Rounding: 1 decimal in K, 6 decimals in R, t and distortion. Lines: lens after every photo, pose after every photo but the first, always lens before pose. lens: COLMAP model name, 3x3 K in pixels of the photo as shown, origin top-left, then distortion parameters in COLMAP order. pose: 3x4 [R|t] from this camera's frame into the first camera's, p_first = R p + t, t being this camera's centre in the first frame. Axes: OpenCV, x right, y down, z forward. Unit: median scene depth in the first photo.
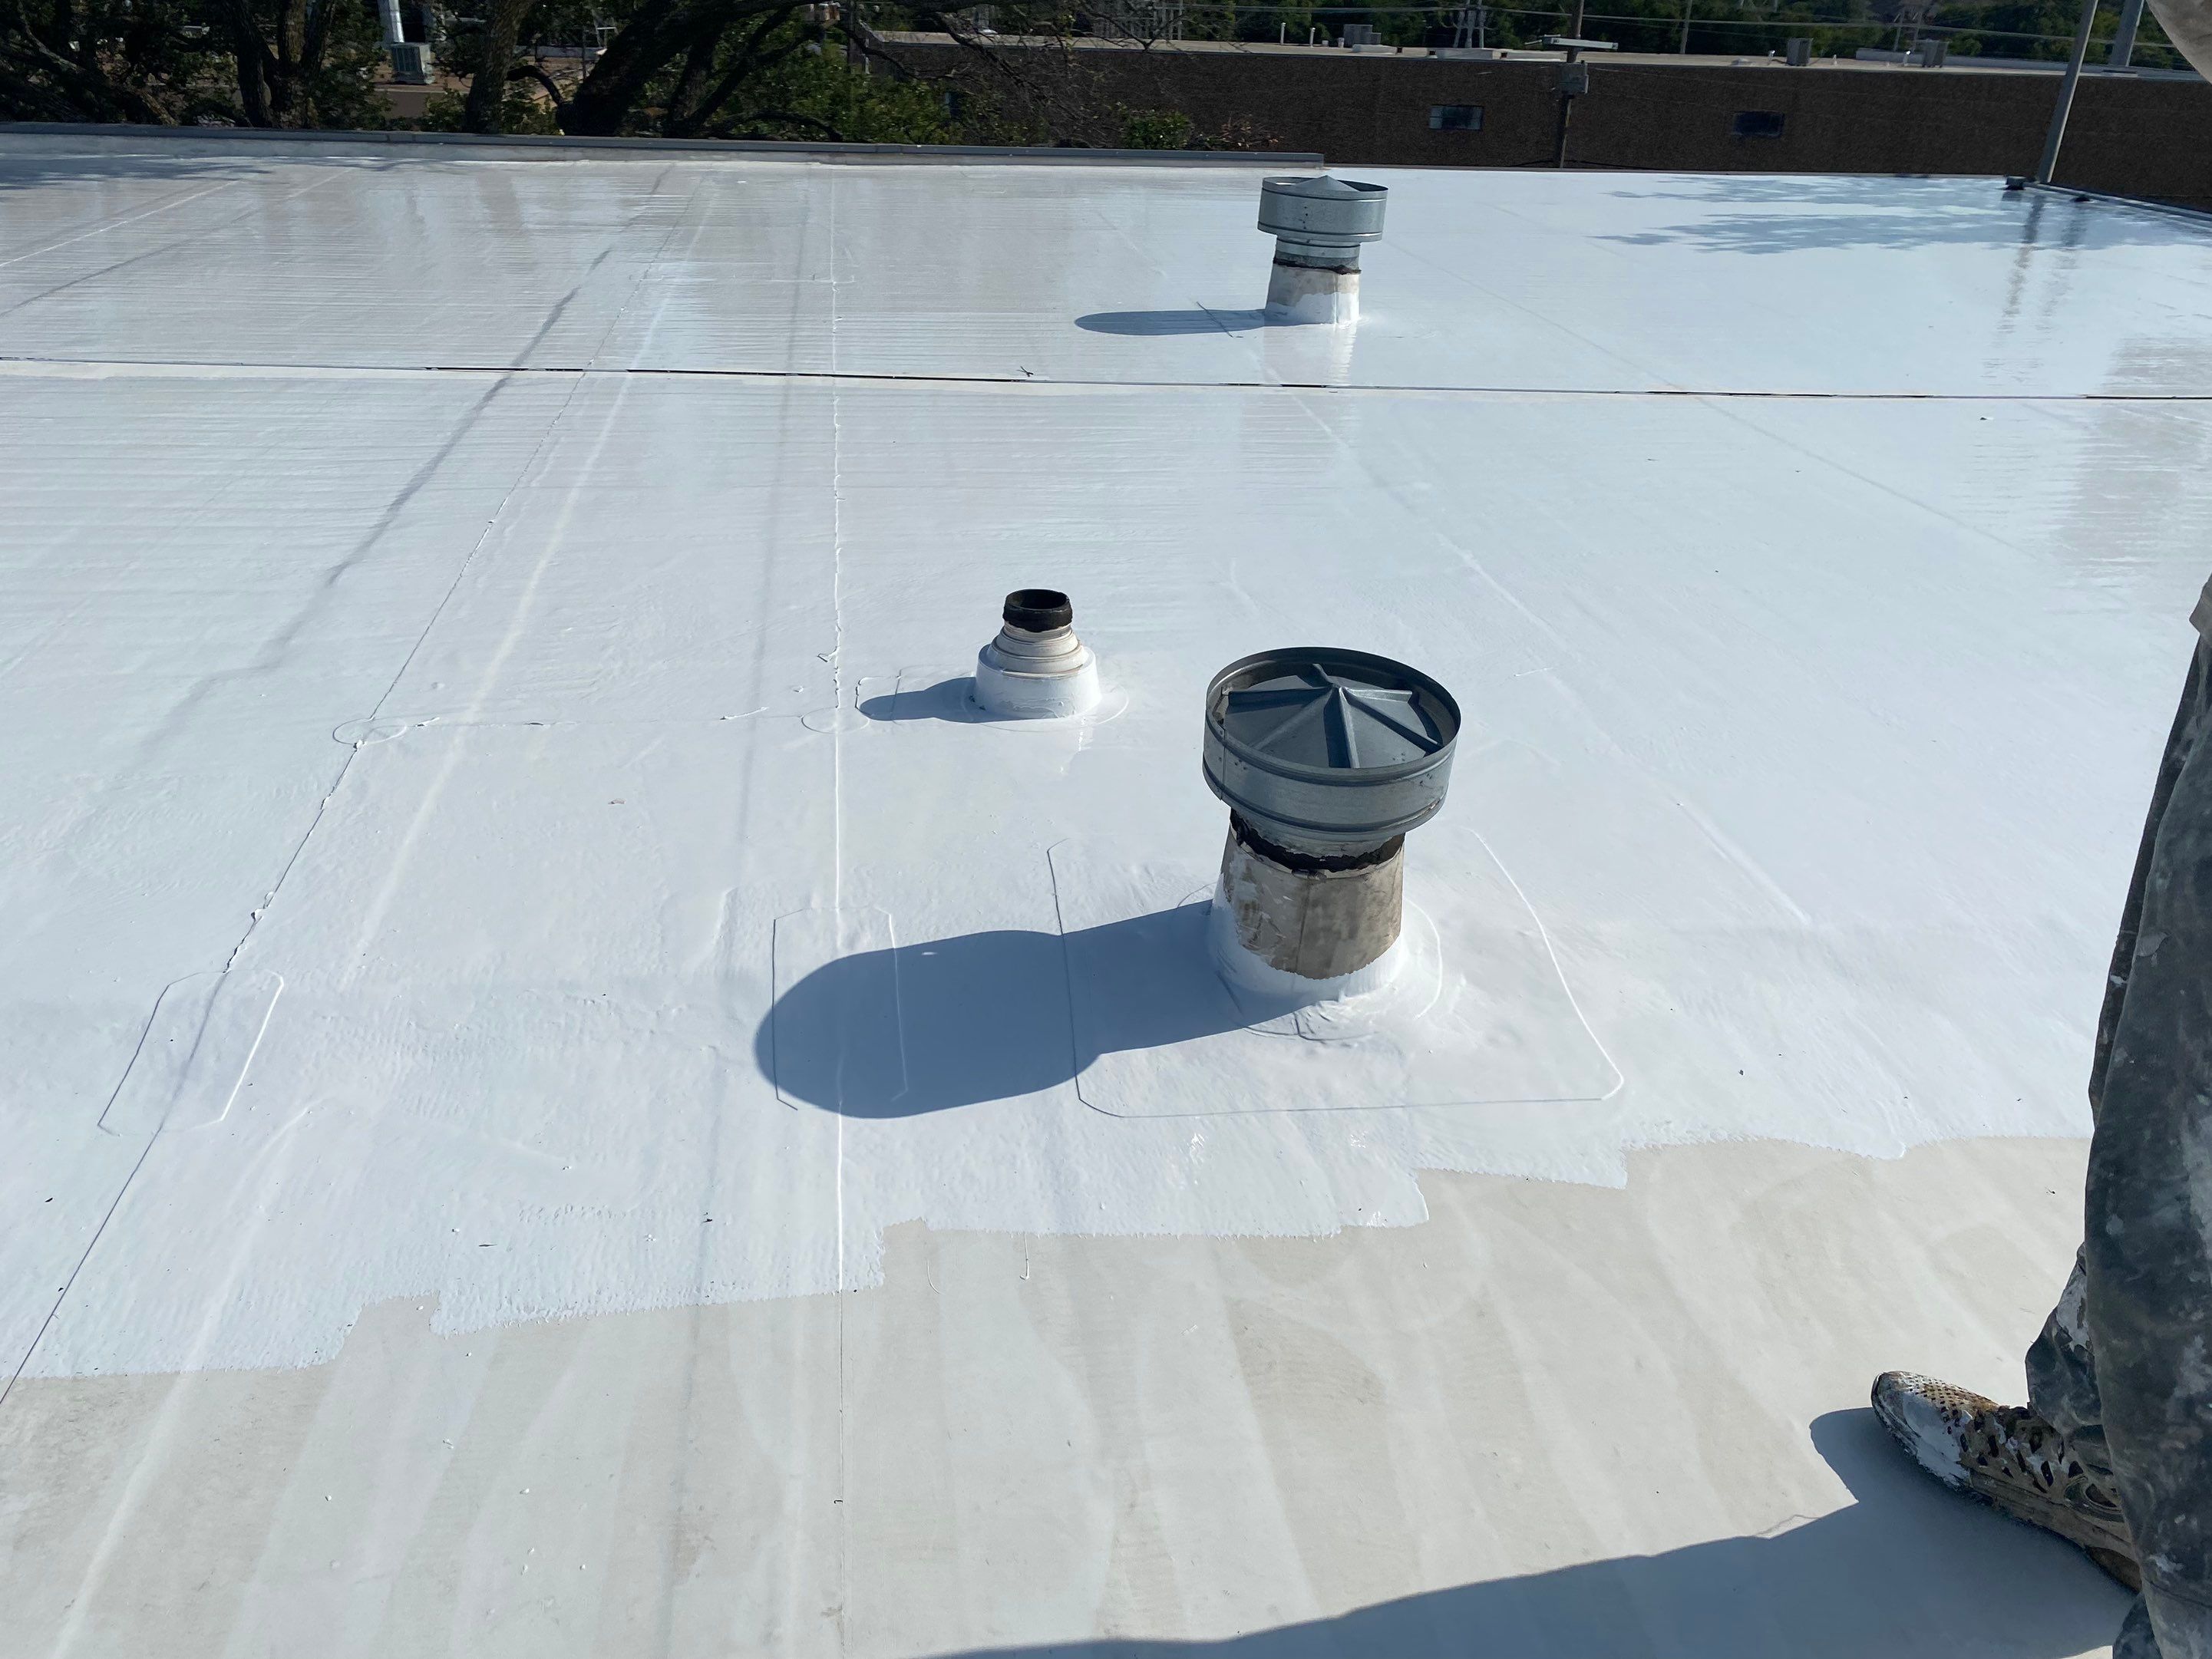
lens RADIAL K [[1710.2, 0, 1093.8], [0, 1710.2, 834.6], [0, 0, 1]] dist [0.005066, -0.007445]
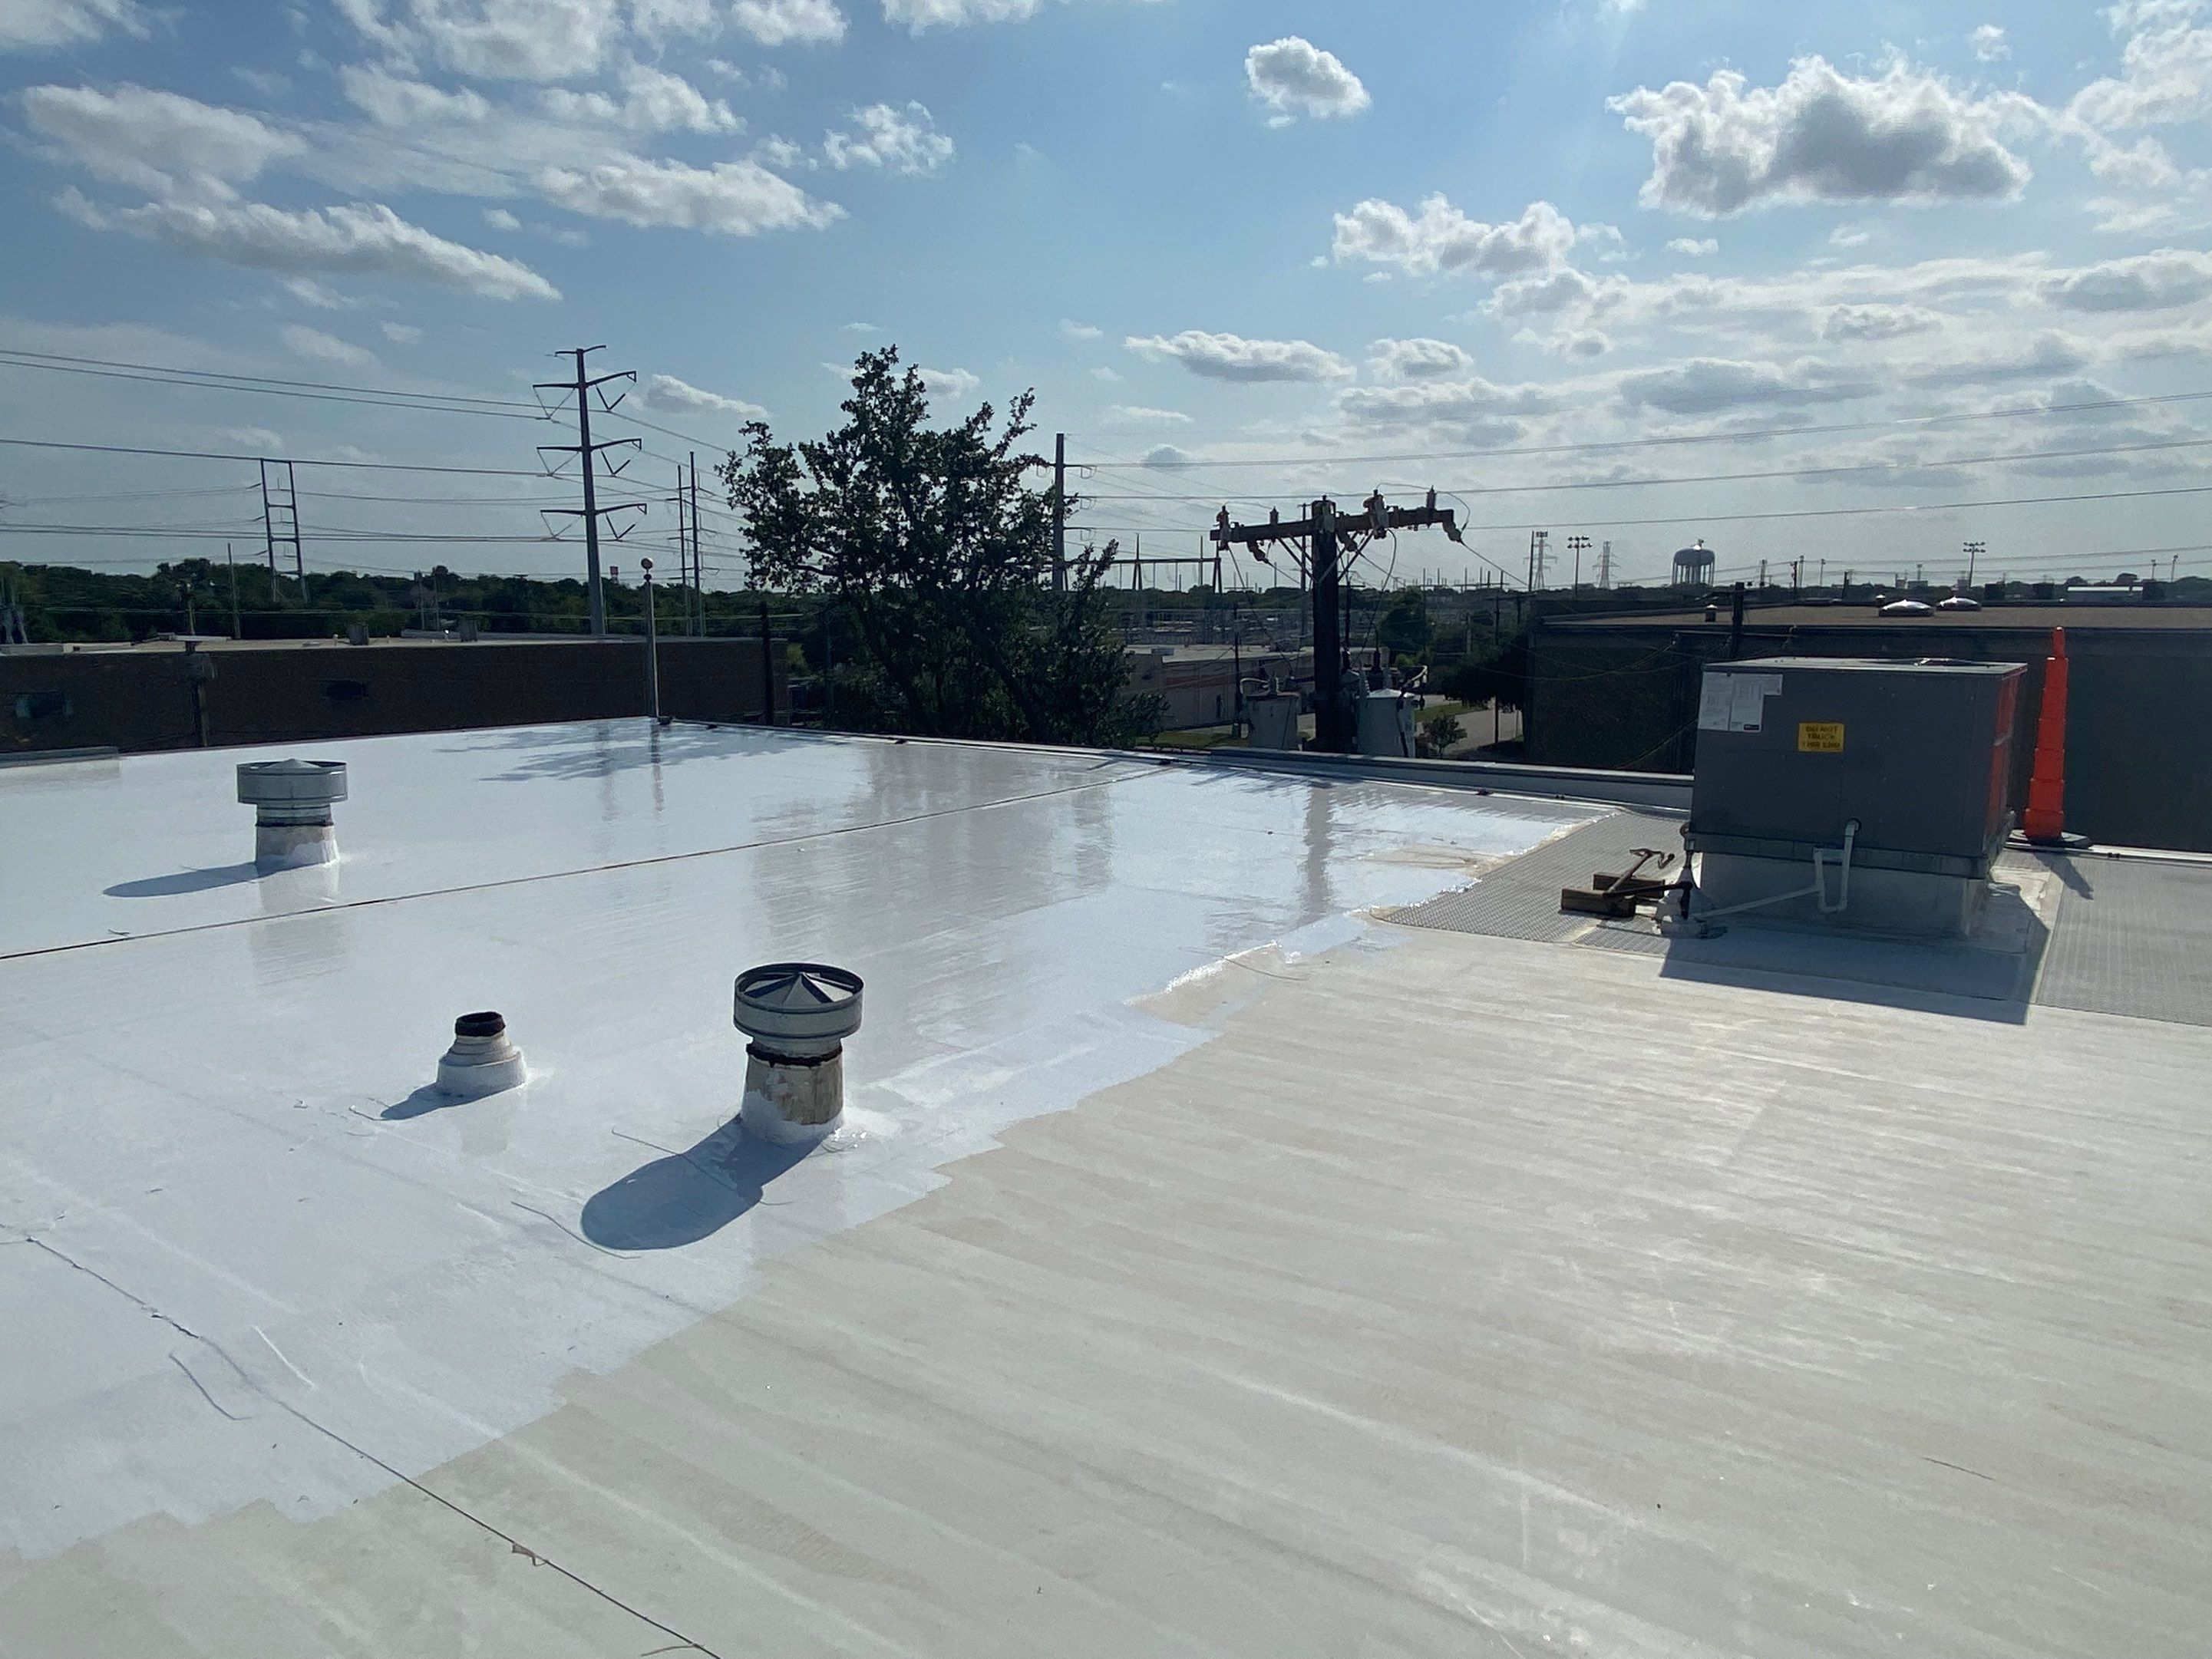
lens RADIAL K [[1531.3, 0, 1105.2], [0, 1531.3, 797.1], [0, 0, 1]] dist [0.008682, 0.001707]
pose [[0.668361, -0.119248, 0.734216, -0.316783], [0.342673, 0.925446, -0.161631, 0.046757], [-0.660204, 0.359624, 0.659395, -0.179047]]
